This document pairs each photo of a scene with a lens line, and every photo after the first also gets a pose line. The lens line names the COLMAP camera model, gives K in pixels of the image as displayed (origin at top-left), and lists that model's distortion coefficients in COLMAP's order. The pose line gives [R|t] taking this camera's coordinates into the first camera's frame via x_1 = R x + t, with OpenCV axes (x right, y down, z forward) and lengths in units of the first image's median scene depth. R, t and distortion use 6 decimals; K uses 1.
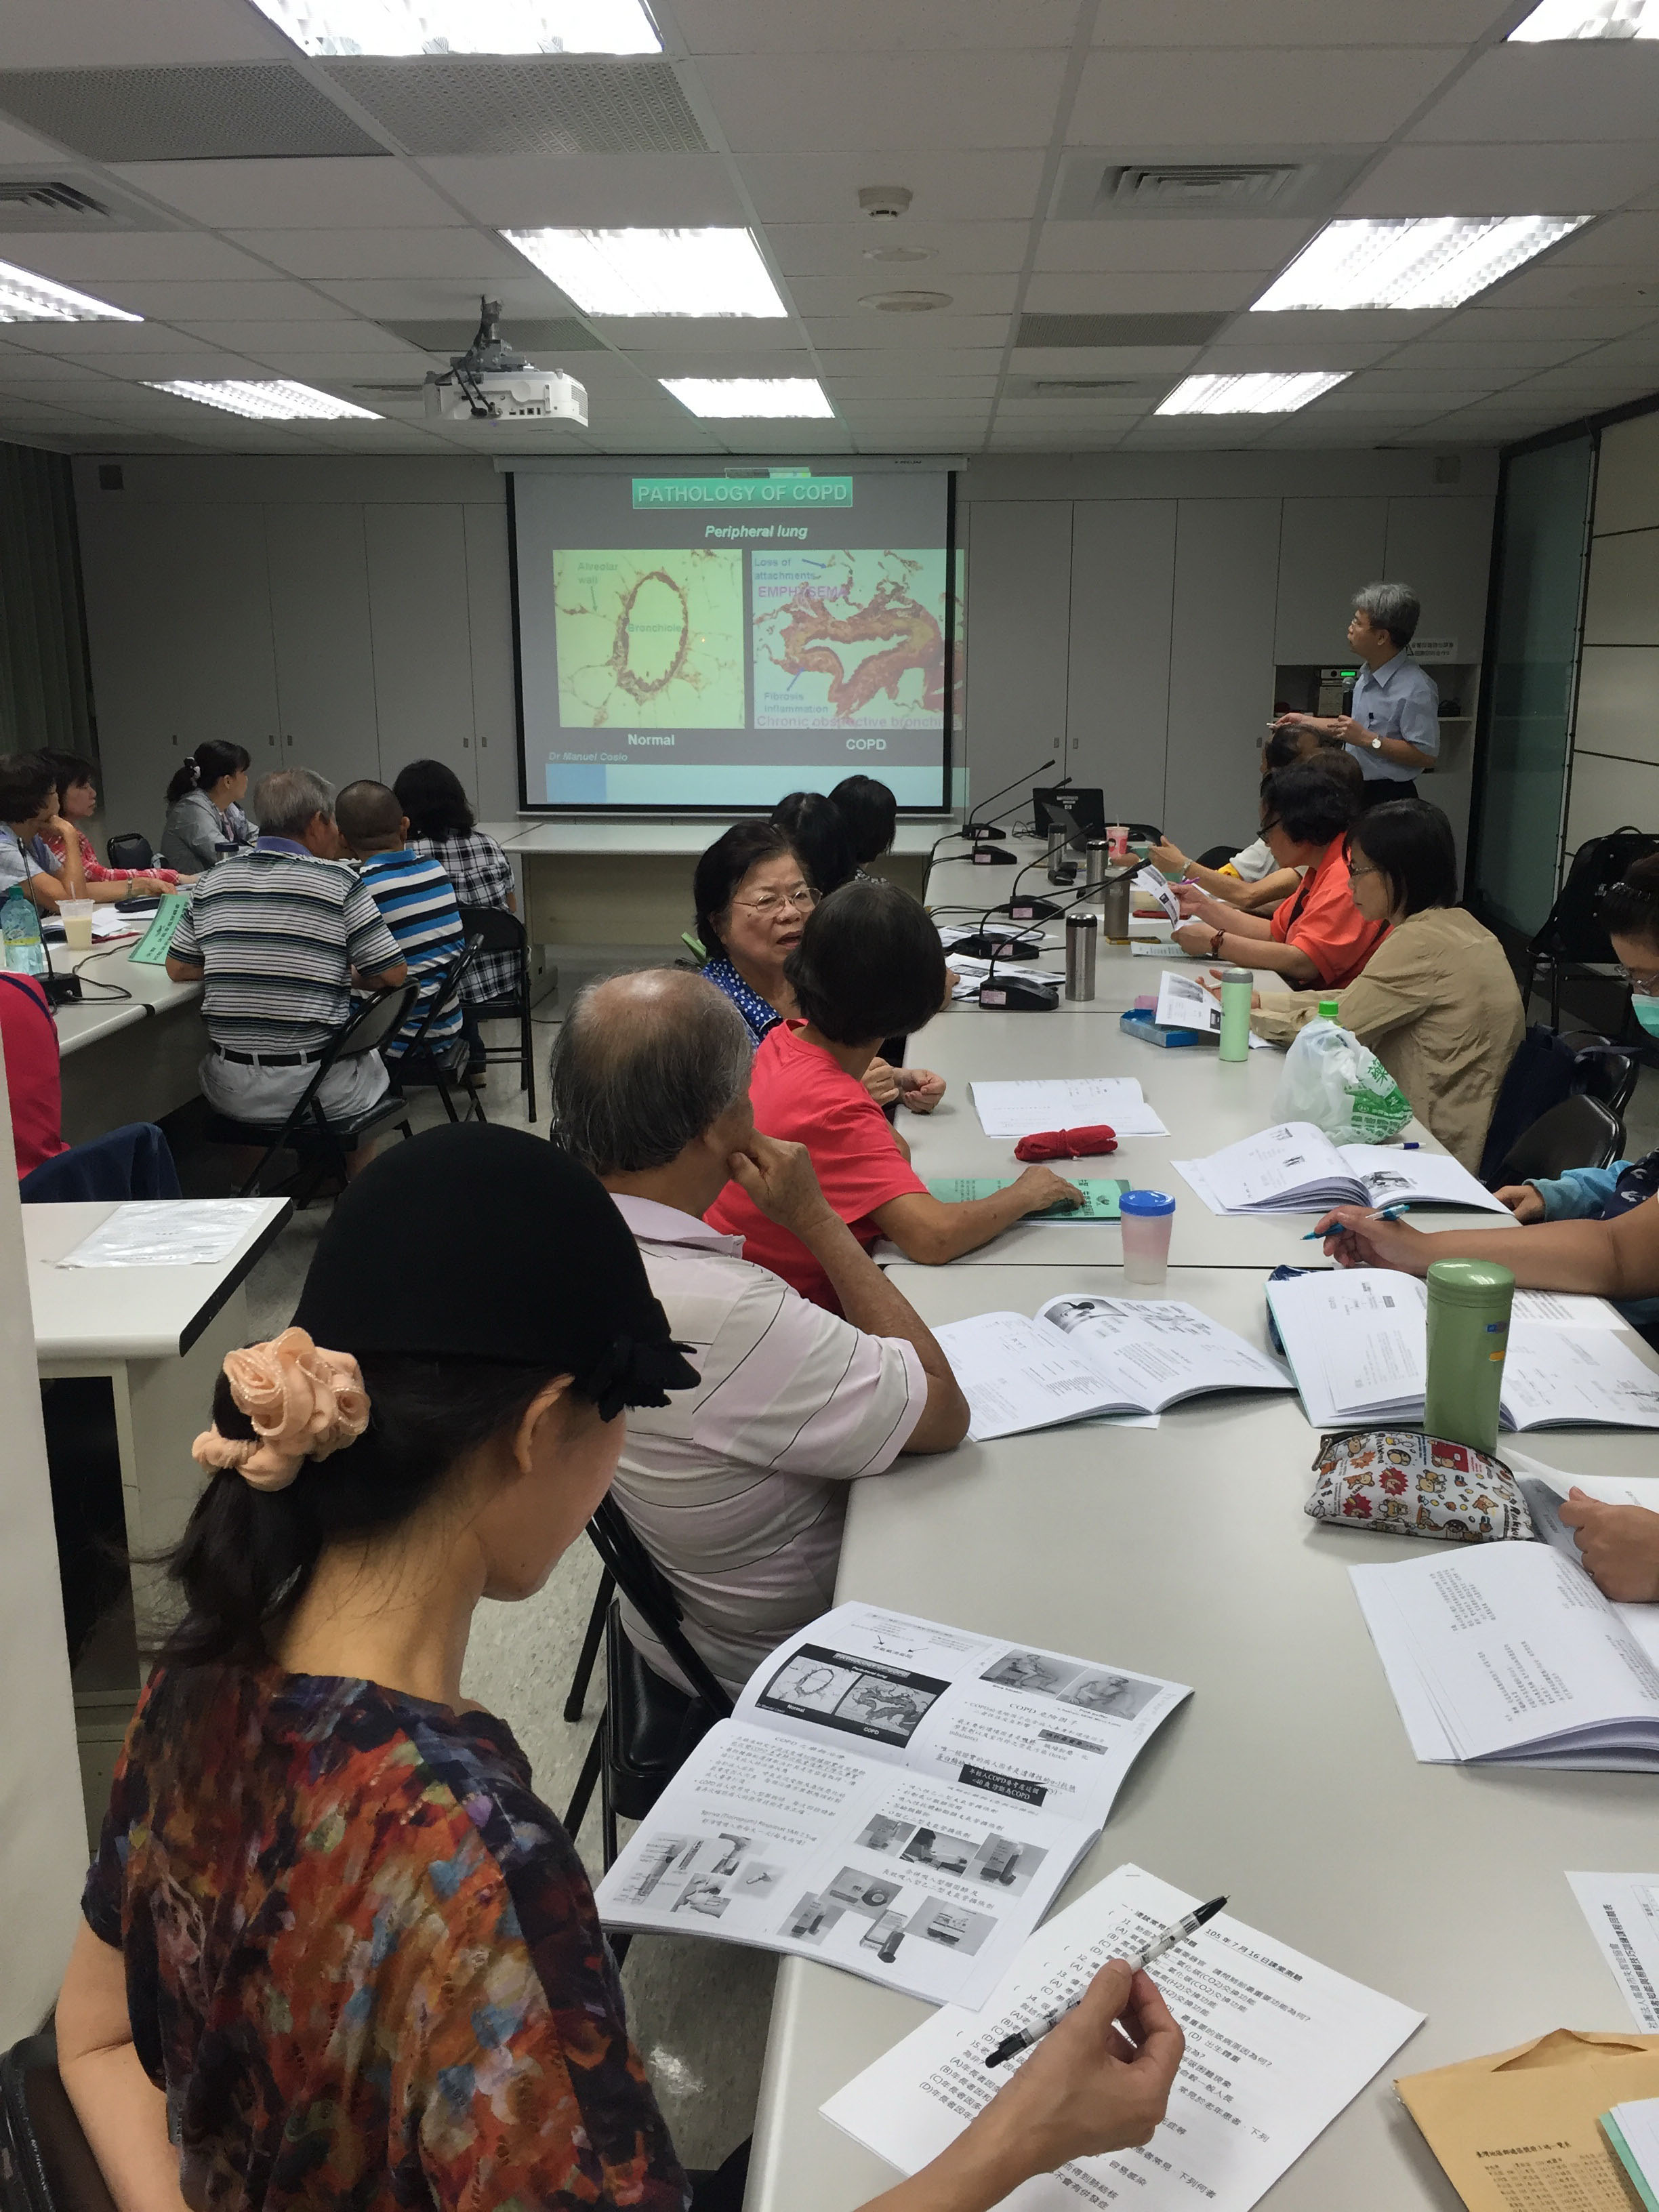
lens RADIAL K [[1906.2, 0, 837.6], [0, 1906.2, 1111.4], [0, 0, 1]] dist [0.049570, -0.003230]
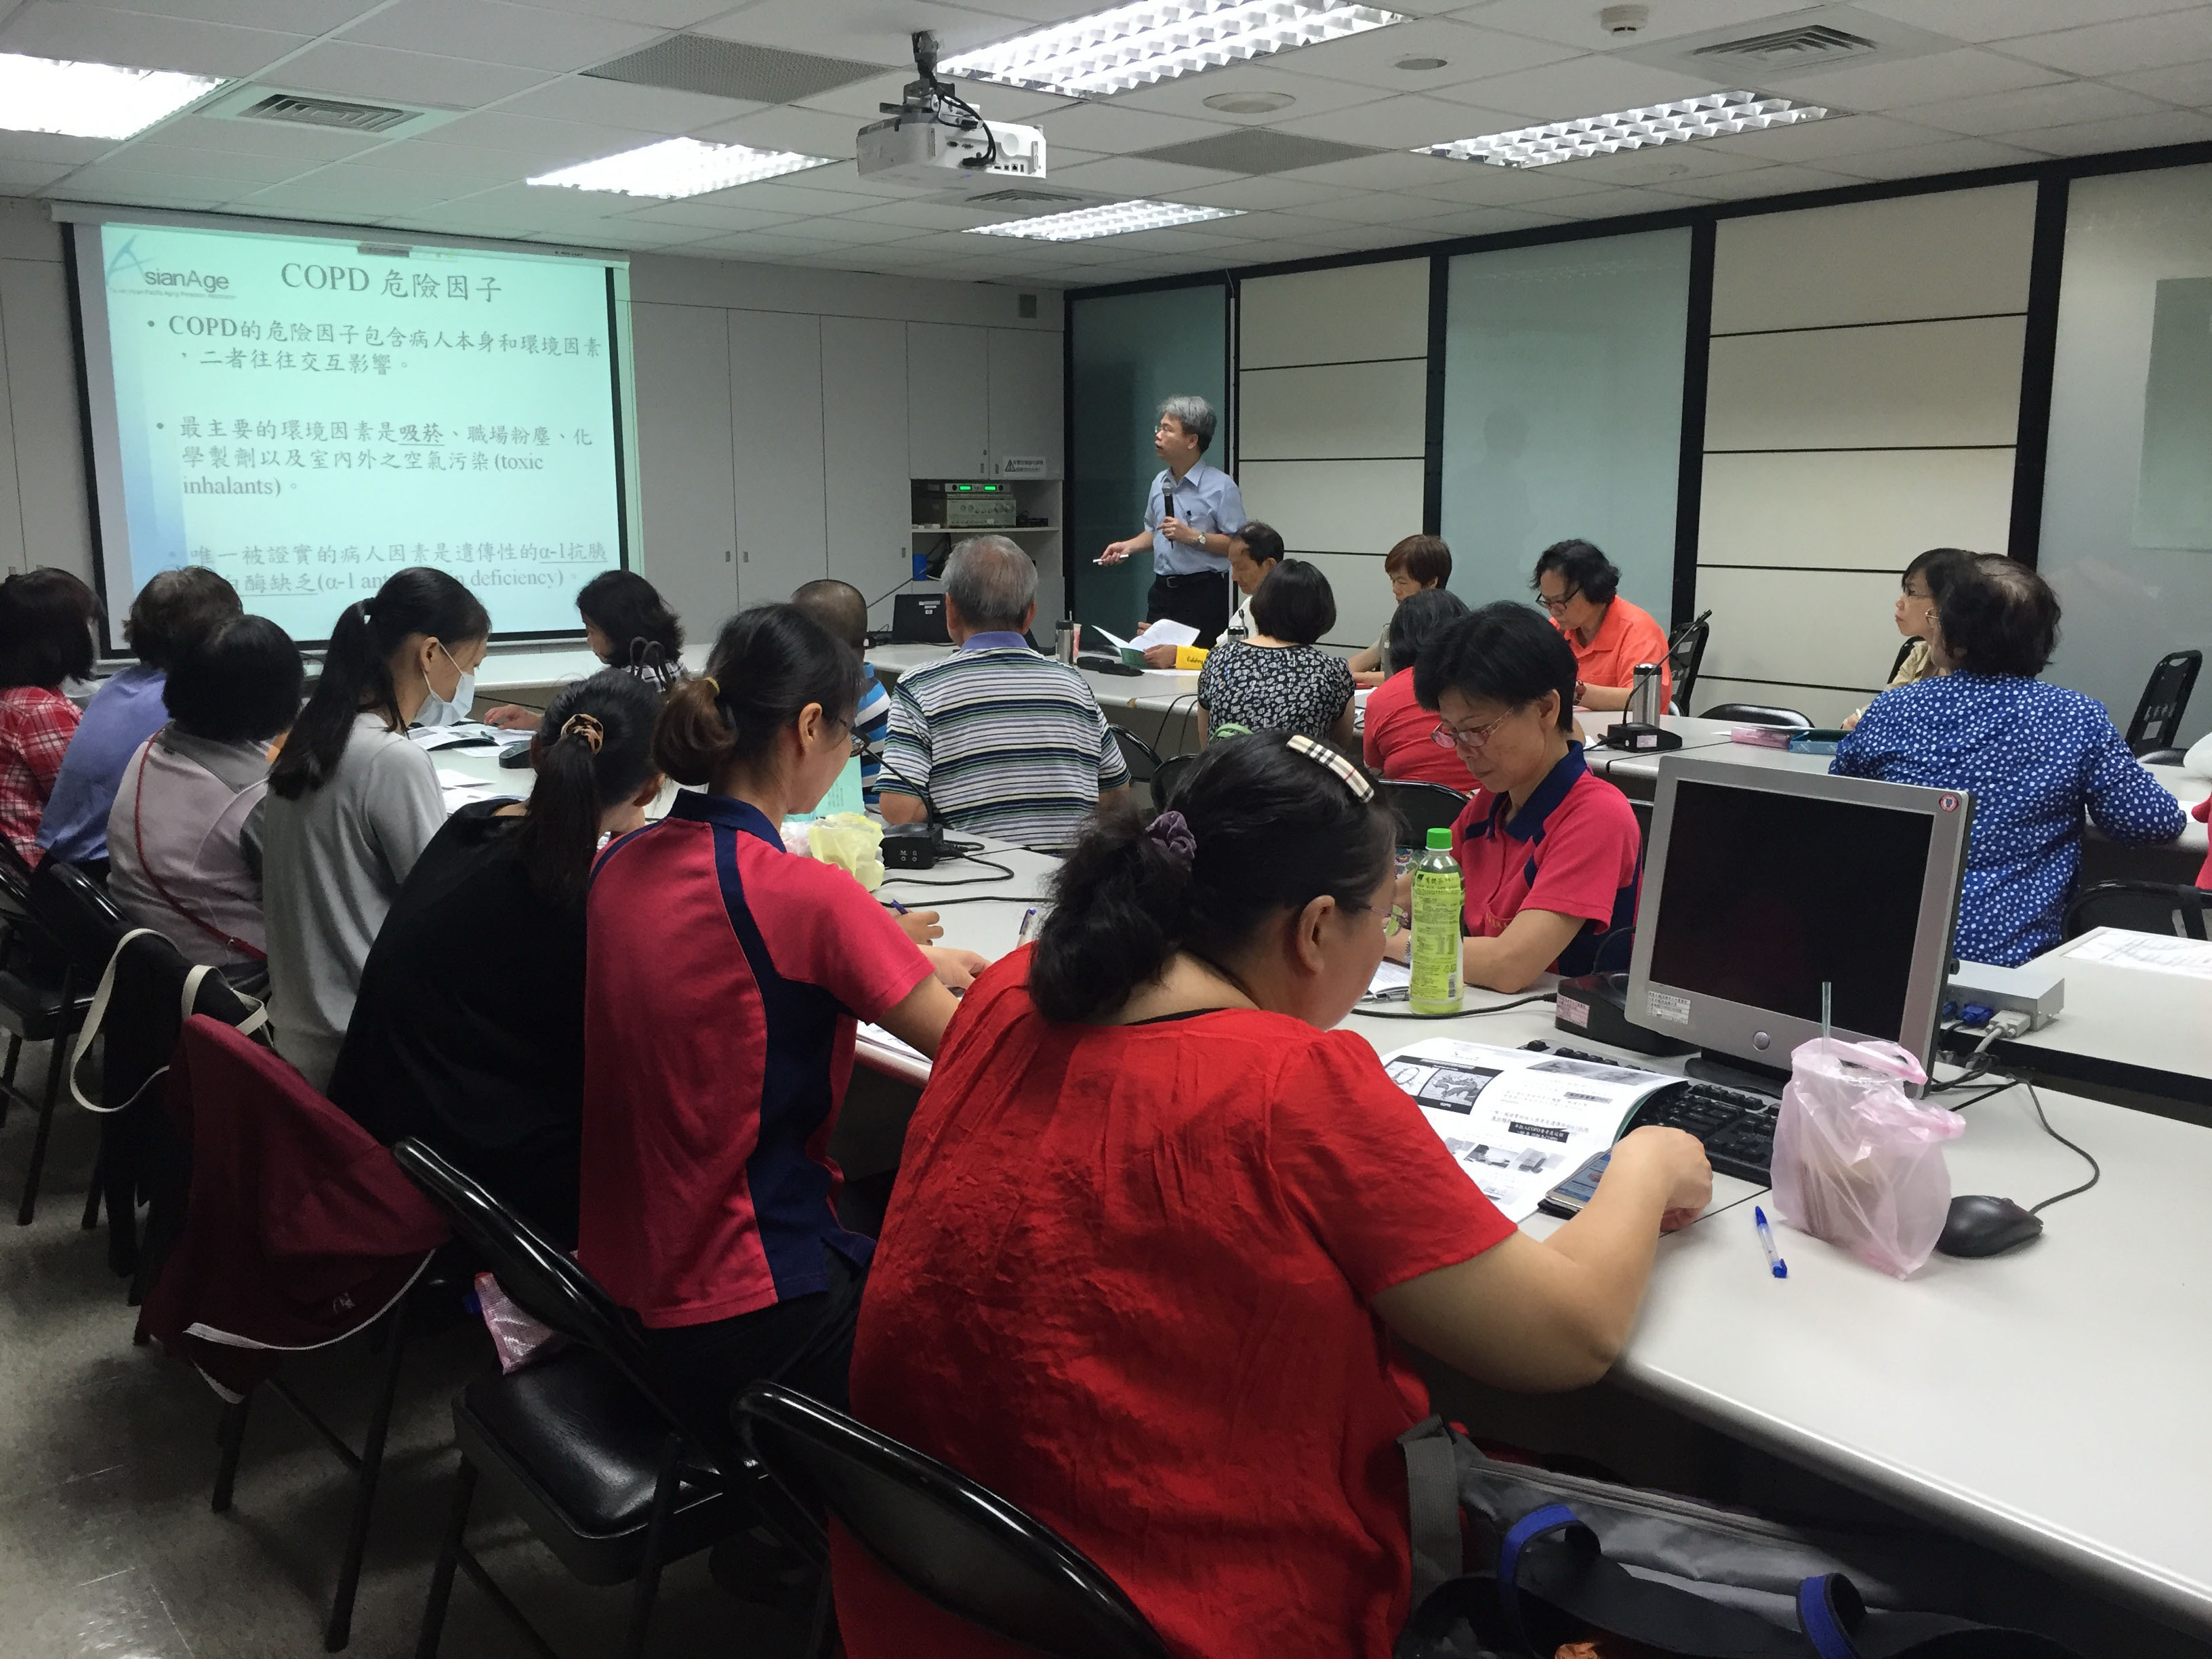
lens RADIAL K [[1906.2, 0, 1110.5], [0, 1906.2, 830.3], [0, 0, 1]] dist [0.049570, -0.003230]
pose [[0.741452, -0.117785, 0.660587, -0.748549], [0.159349, 0.987218, -0.002832, -0.045158], [-0.651810, 0.107364, 0.750744, 0.319260]]
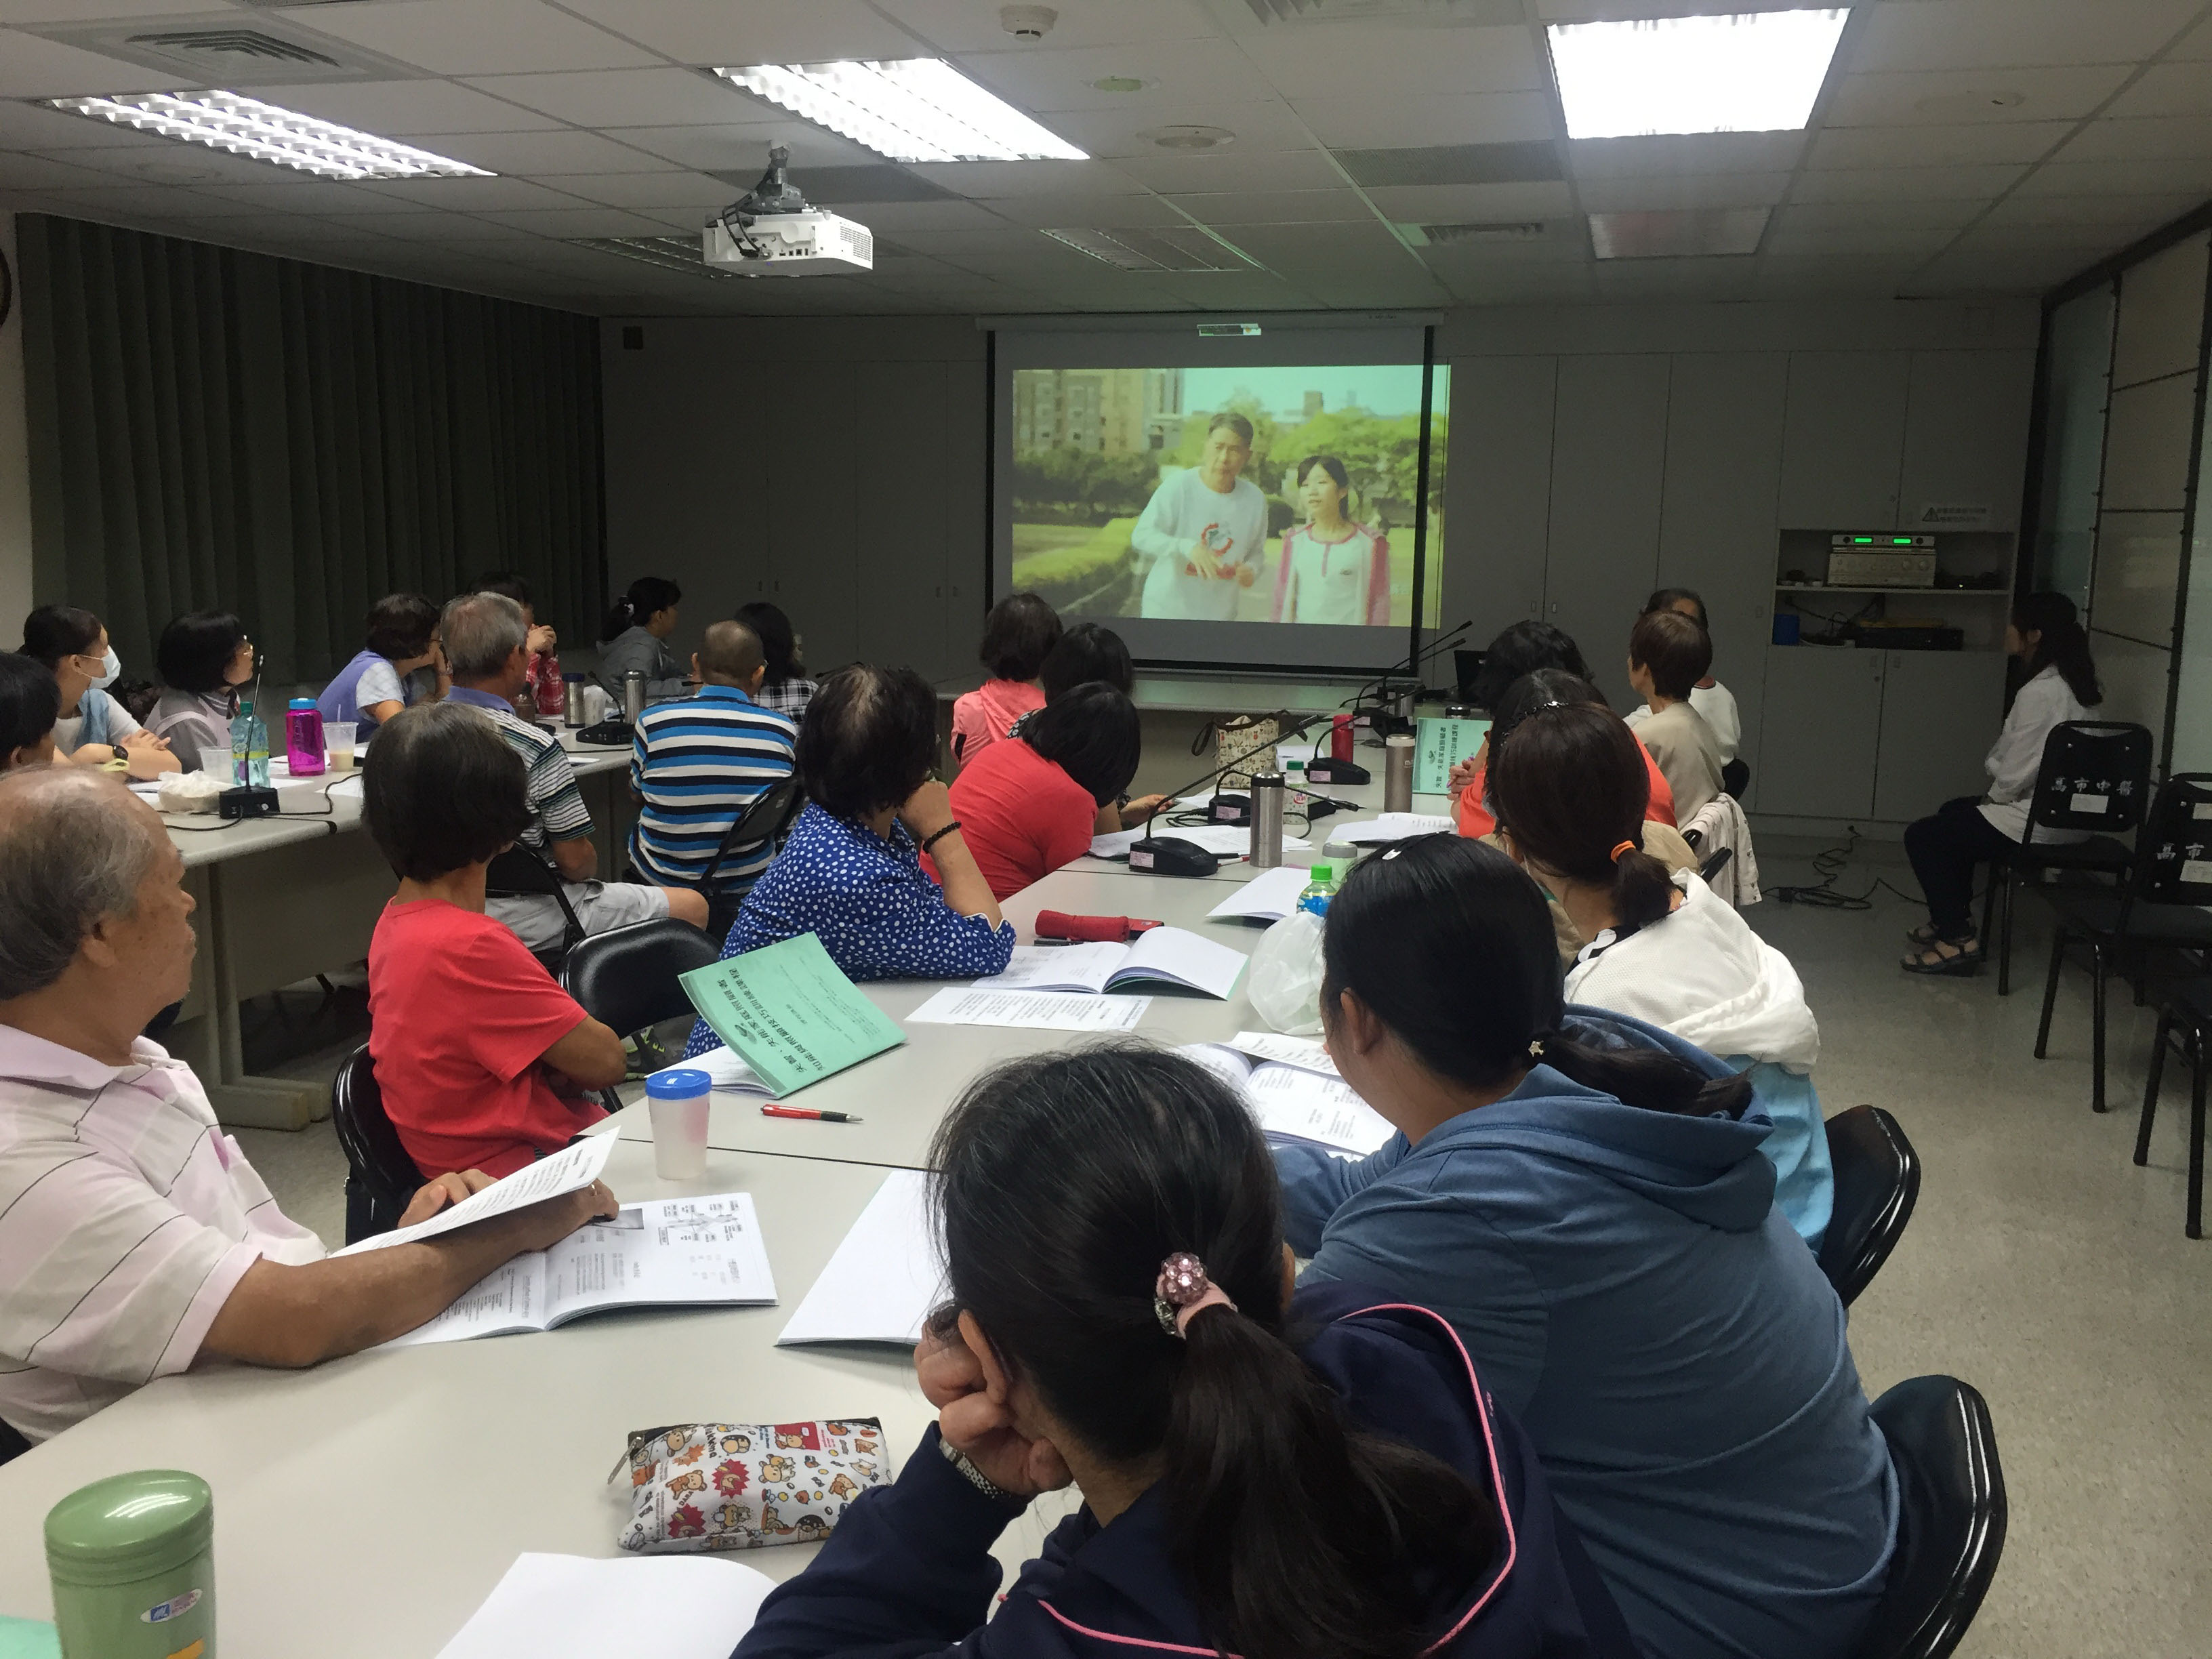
lens RADIAL K [[1906.2, 0, 1110.5], [0, 1906.2, 830.3], [0, 0, 1]] dist [0.049570, -0.003230]
pose [[0.975962, 0.051879, -0.211674, 0.220659], [-0.067592, 0.995415, -0.067684, -0.008991], [0.207192, 0.080364, 0.974994, 0.085518]]
